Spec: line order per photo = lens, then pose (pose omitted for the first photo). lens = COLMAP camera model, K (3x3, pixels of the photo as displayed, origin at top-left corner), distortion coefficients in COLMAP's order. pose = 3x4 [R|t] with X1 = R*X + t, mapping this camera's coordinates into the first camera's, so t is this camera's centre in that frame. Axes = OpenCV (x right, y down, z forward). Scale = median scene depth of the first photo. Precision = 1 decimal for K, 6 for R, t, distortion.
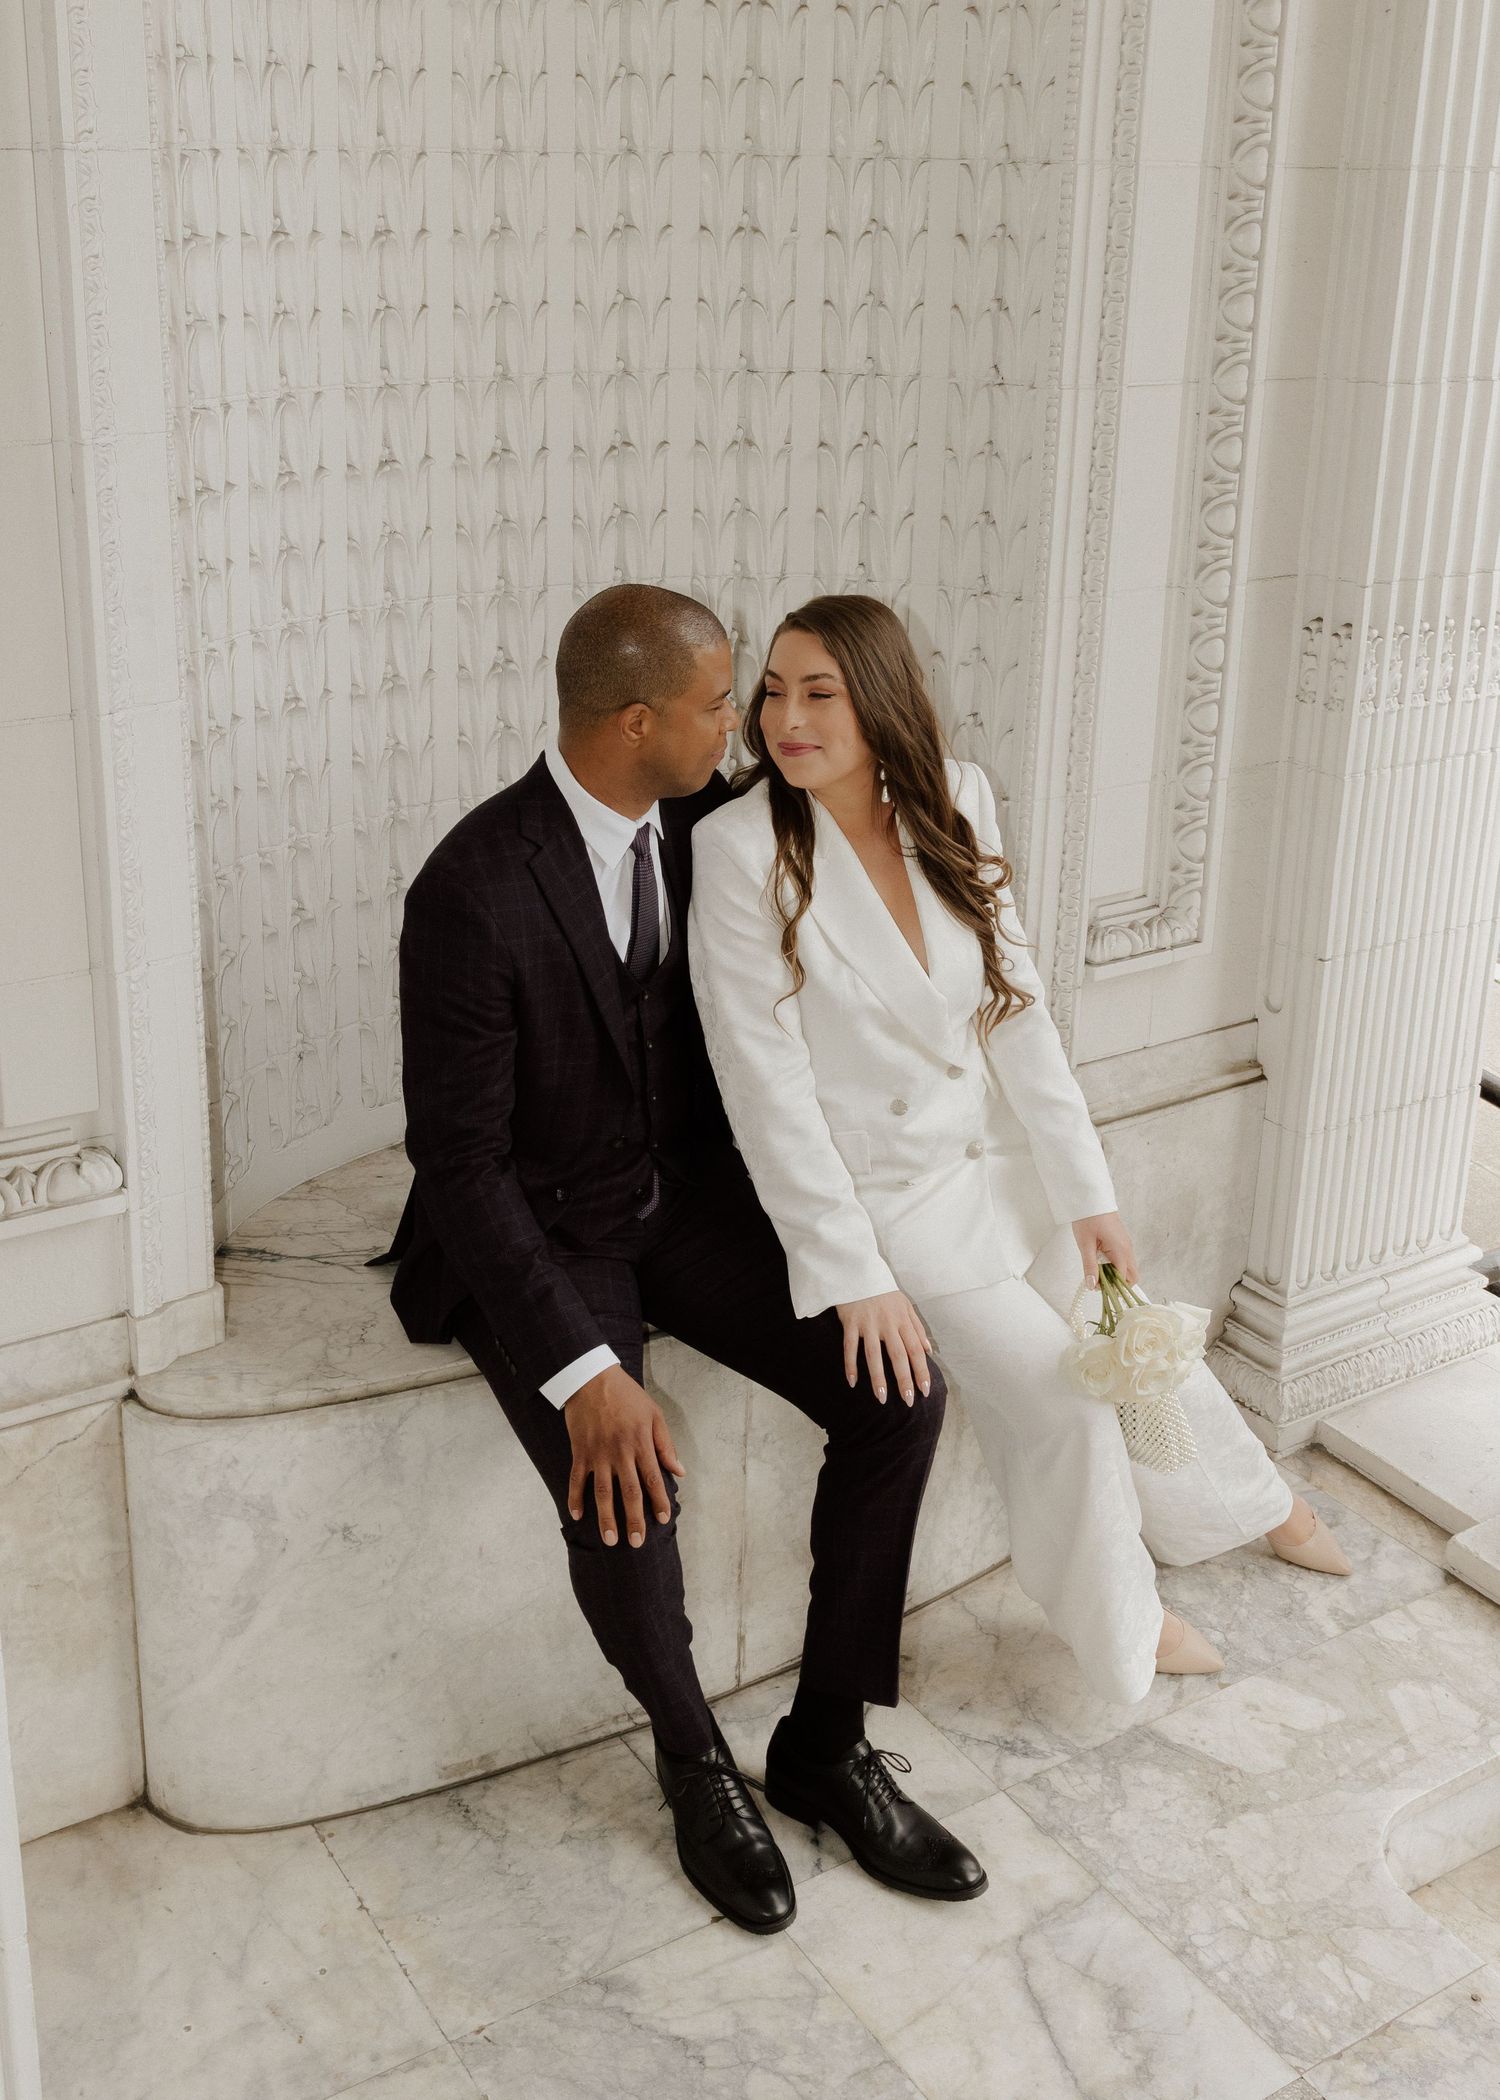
lens RADIAL K [[2169.7, 0, 696.2], [0, 2169.7, 856.7], [0, 0, 1]] dist [0.006030, 0.000000]
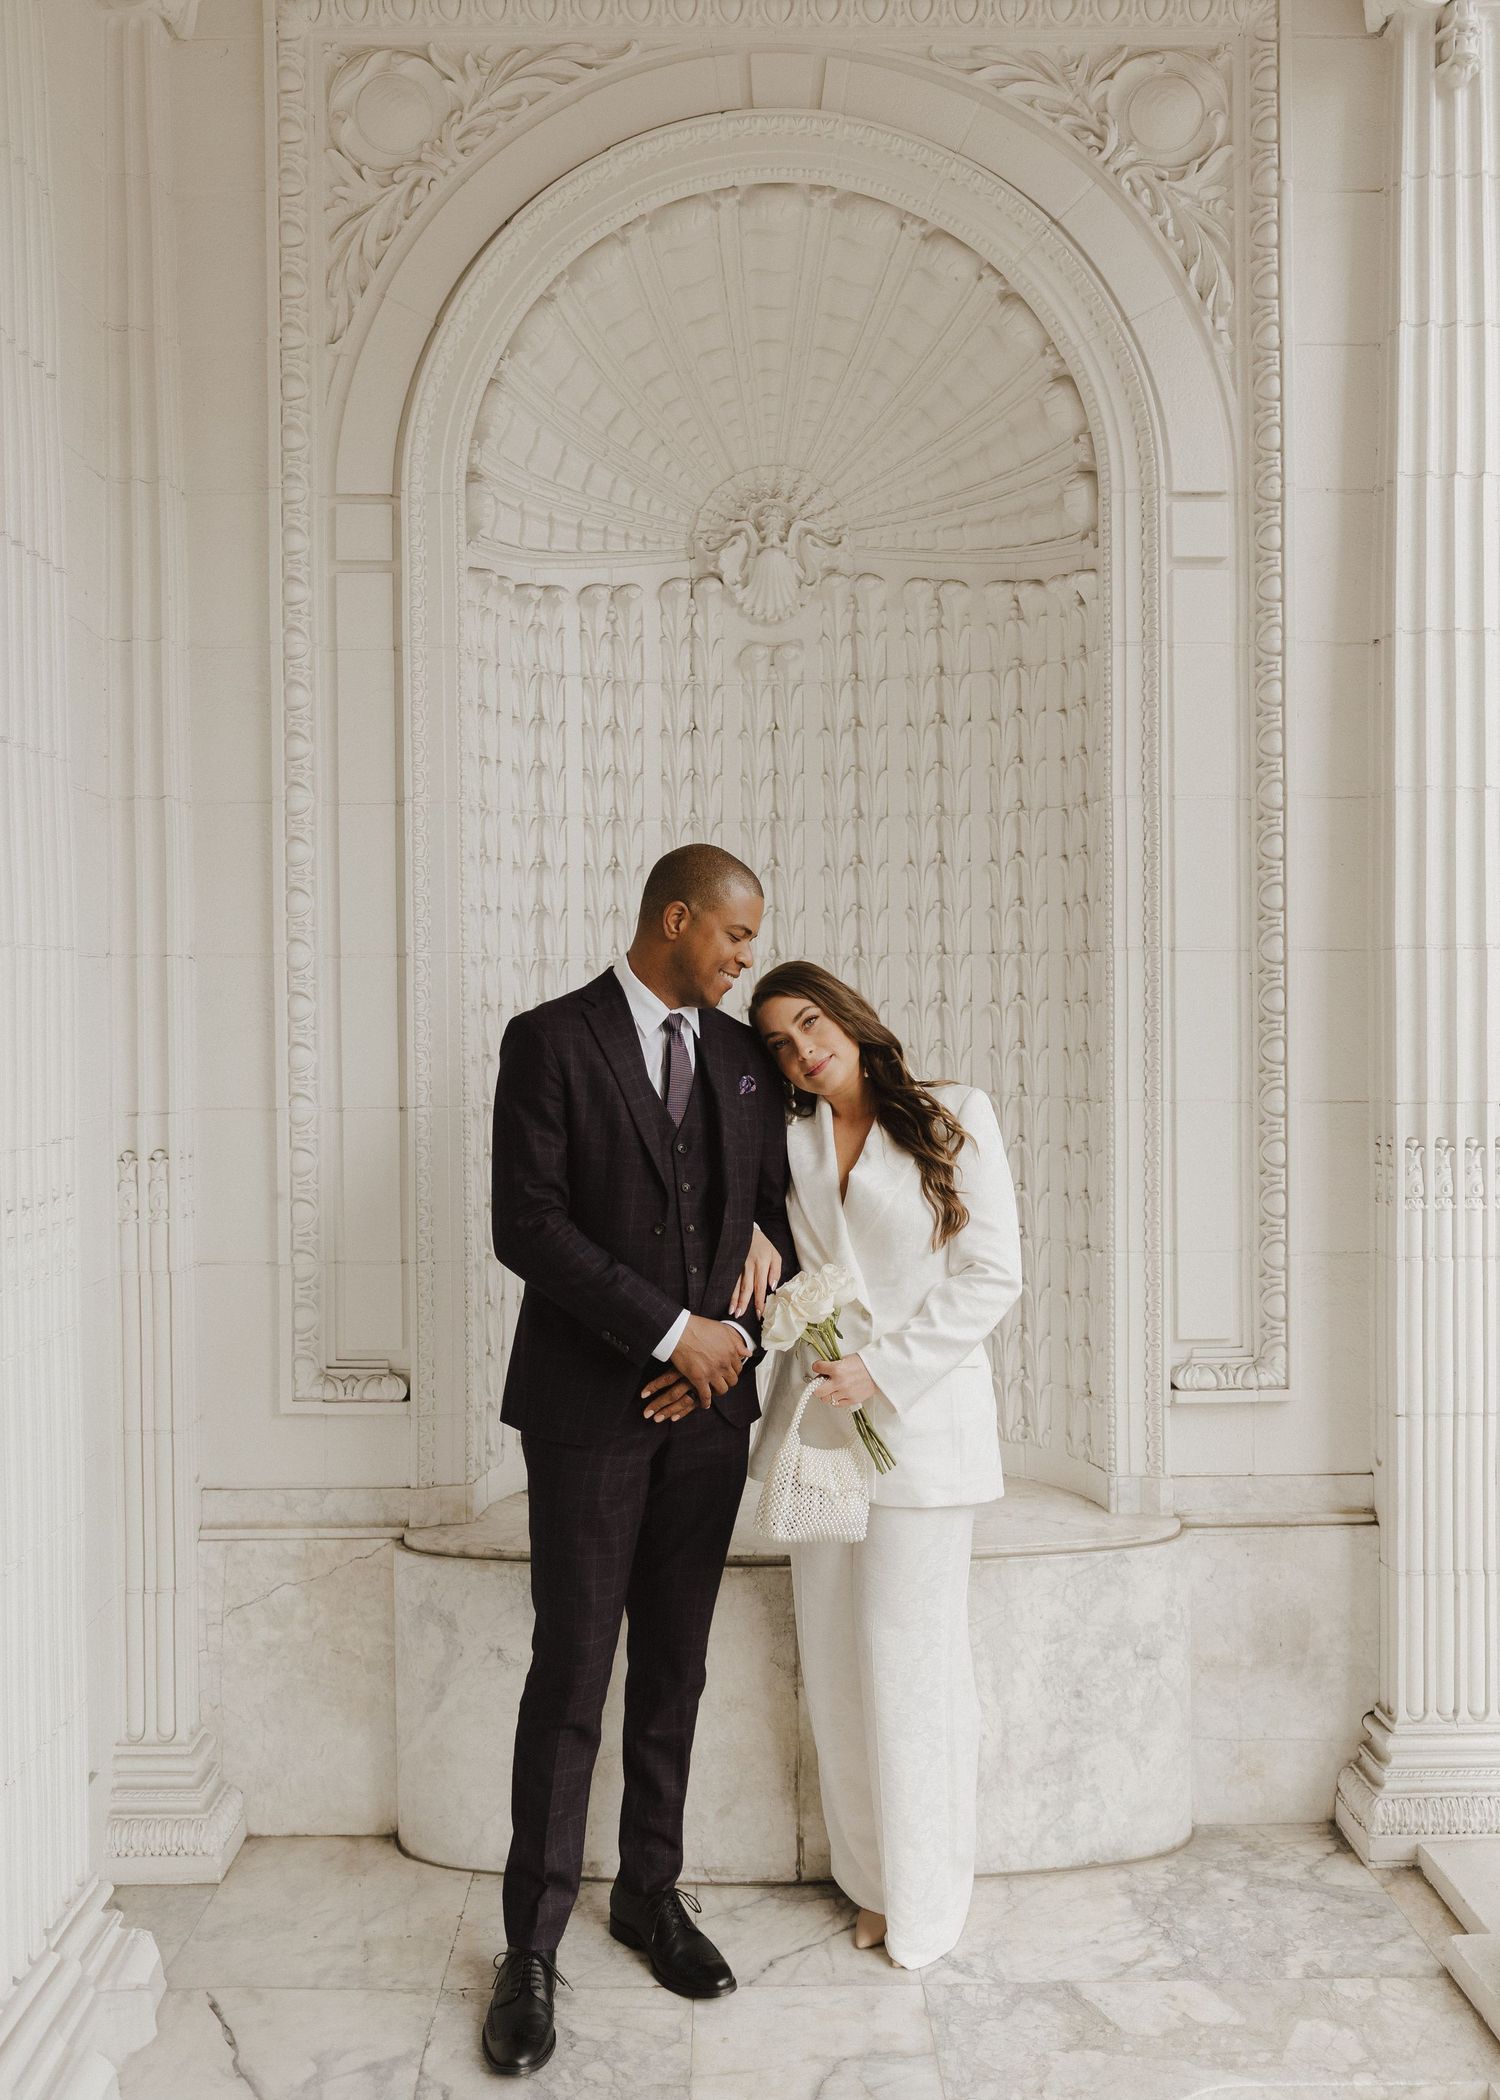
lens RADIAL K [[1762.5, 0, 761.1], [0, 1762.5, 1044.0], [0, 0, 1]] dist [-0.012490, 0.026438]
pose [[0.862791, -0.009742, -0.505467, 0.557832], [-0.133577, 0.959892, -0.246506, 0.160377], [0.487595, 0.280202, 0.826884, -0.048768]]
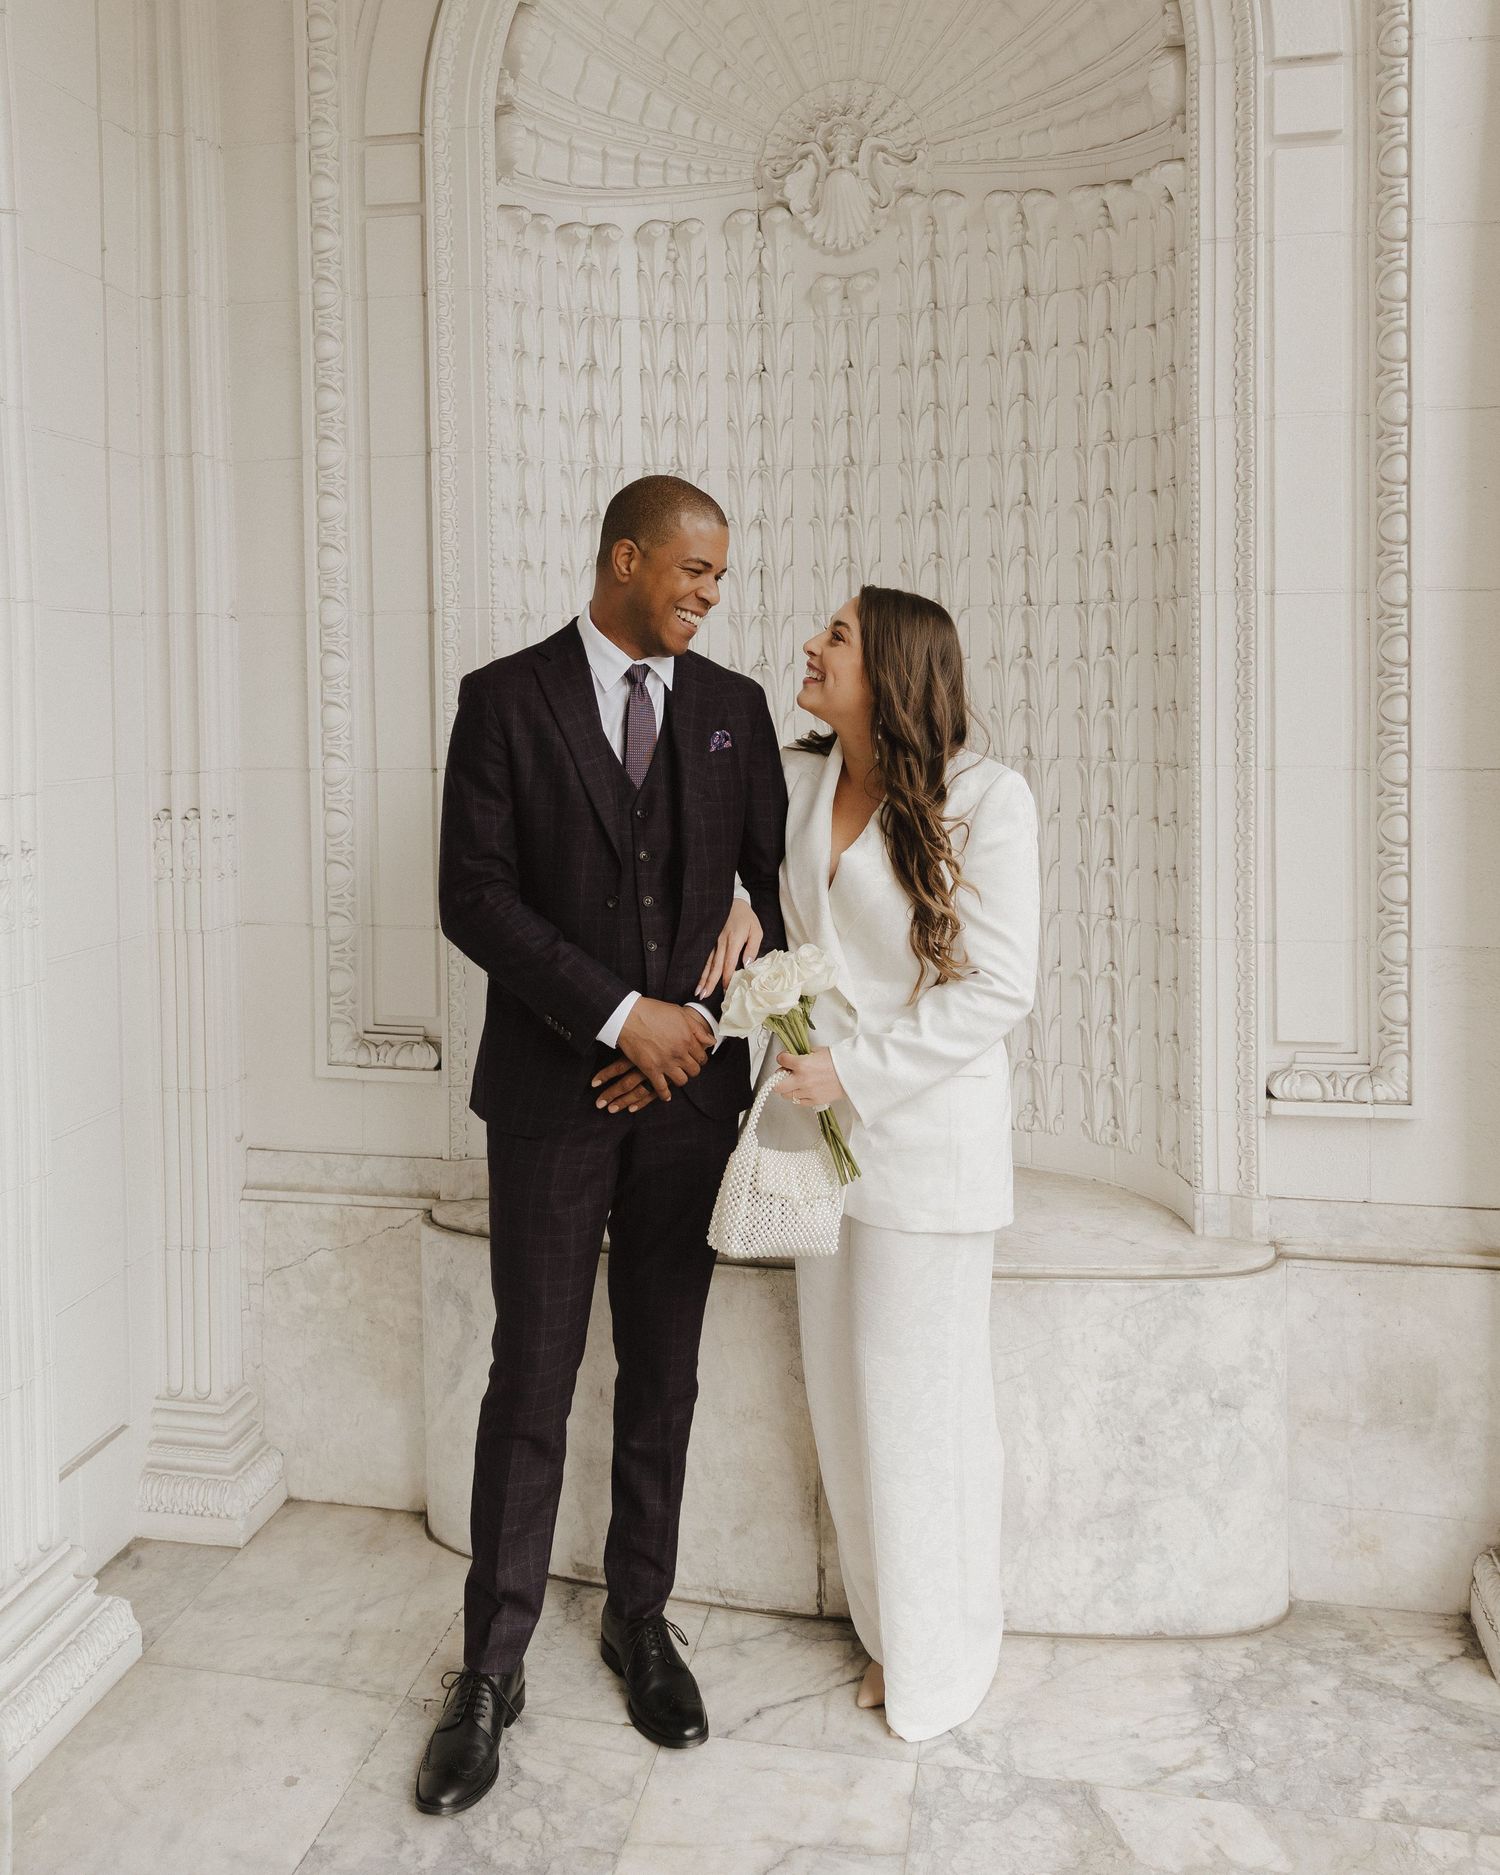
lens RADIAL K [[1626.6, 0, 712.8], [0, 1626.6, 751.0], [0, 0, 1]] dist [0.016146, -0.006375]
pose [[0.730453, 0.002353, -0.682959, 0.609249], [-0.185044, 0.963272, -0.194594, 0.105300], [0.657417, 0.268519, 0.704060, 0.186399]]
